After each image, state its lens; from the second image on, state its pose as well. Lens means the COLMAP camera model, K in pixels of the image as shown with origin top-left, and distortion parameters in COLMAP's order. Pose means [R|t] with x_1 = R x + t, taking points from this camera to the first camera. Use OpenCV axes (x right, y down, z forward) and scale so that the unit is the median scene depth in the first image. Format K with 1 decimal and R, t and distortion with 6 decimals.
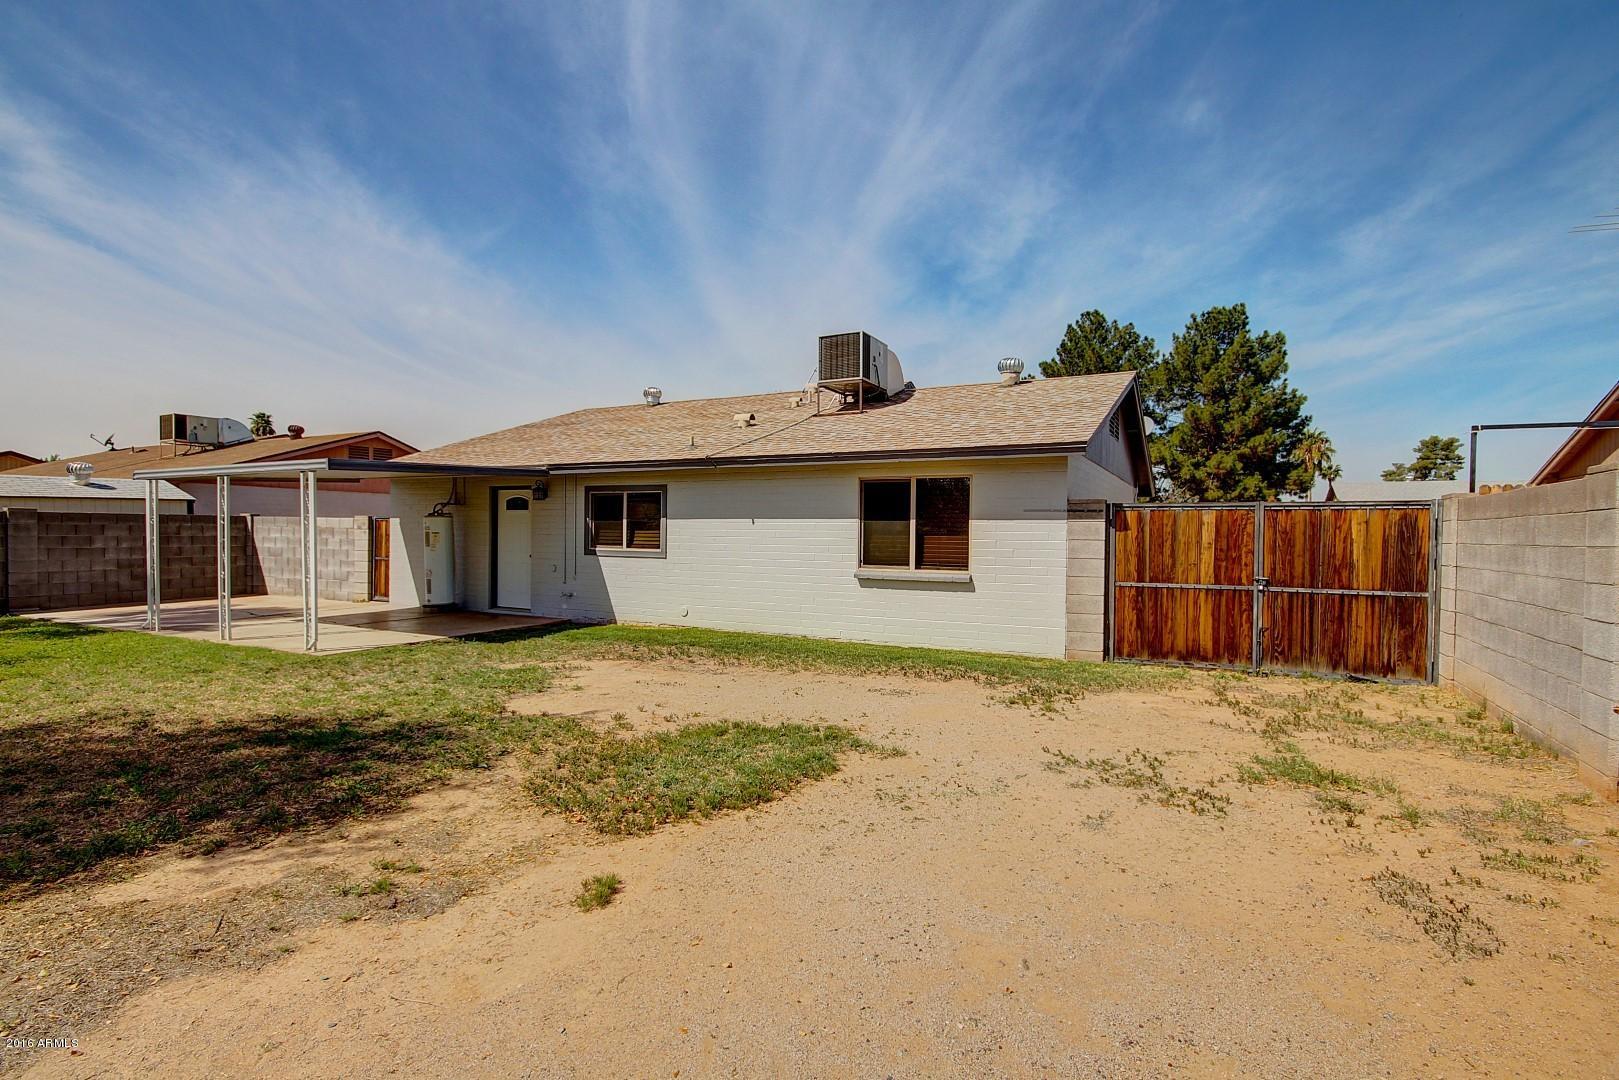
lens RADIAL K [[787.6, 0, 809.5], [0, 787.6, 540.0], [0, 0, 1]] dist [0.007841, 0.000403]
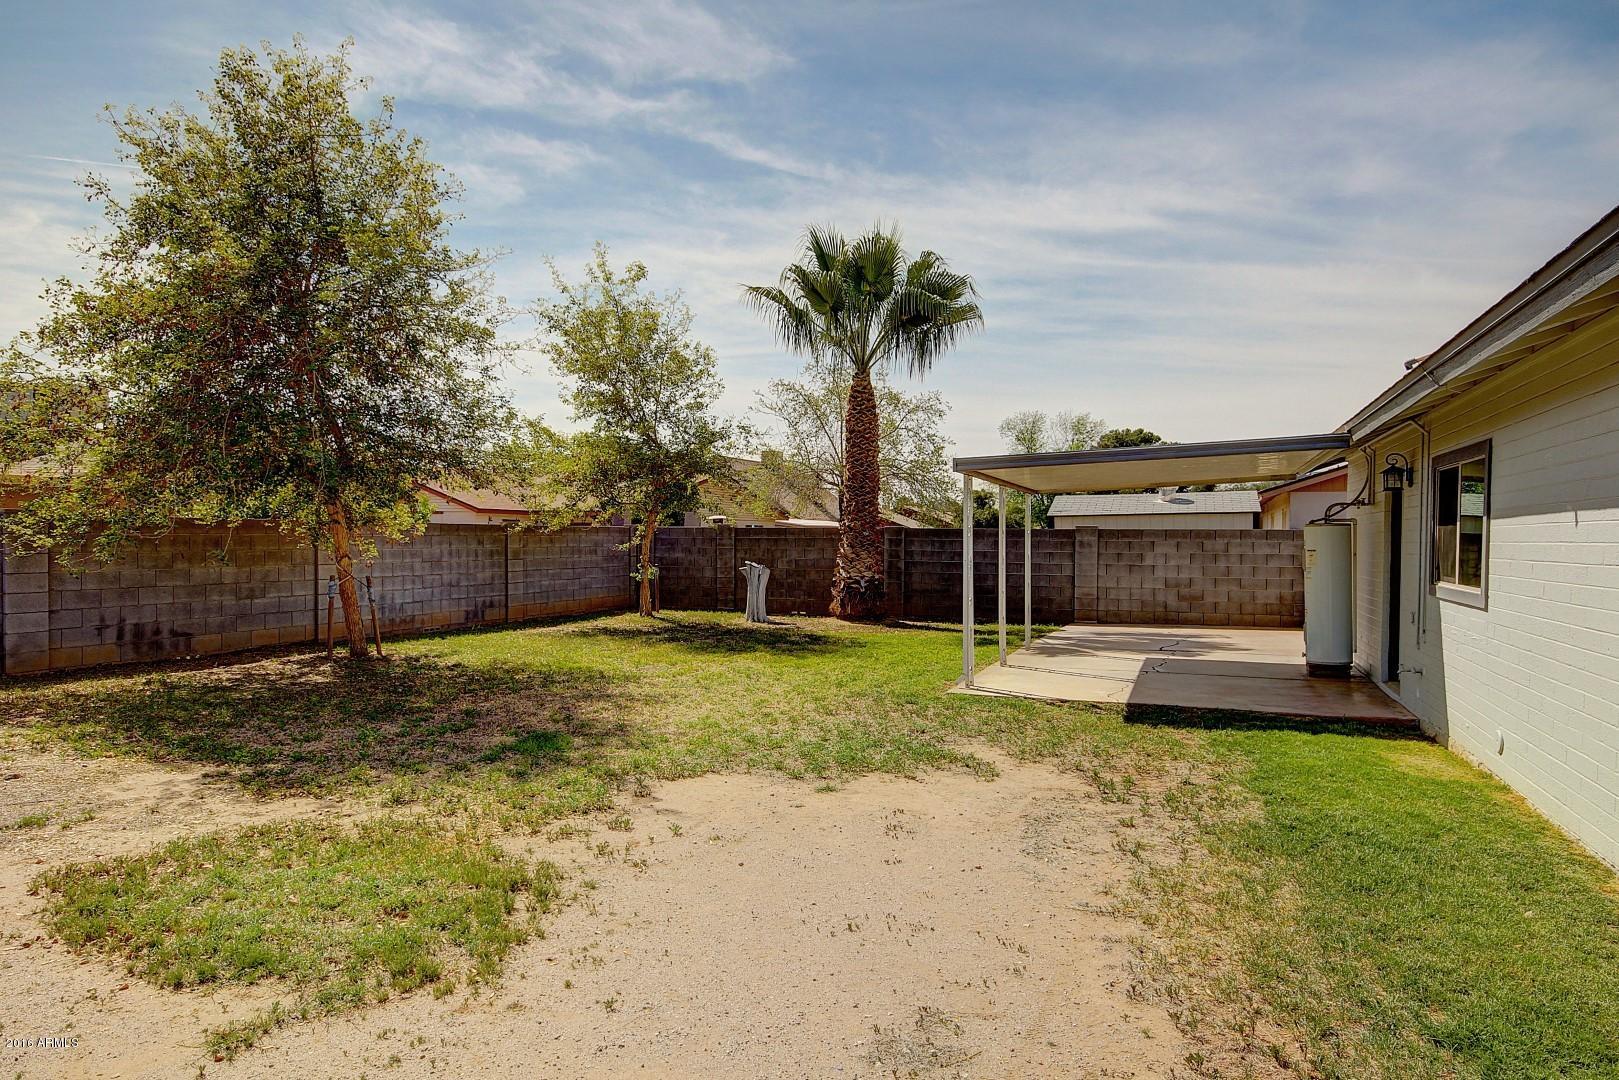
lens RADIAL K [[973.5, 0, 809.5], [0, 973.5, 540.0], [0, 0, 1]] dist [0.004645, 0.001723]
pose [[0.102521, -0.007061, -0.994706, 0.268688], [-0.019081, 0.999777, -0.009064, -0.002166], [0.994548, 0.019909, 0.102363, 0.501202]]
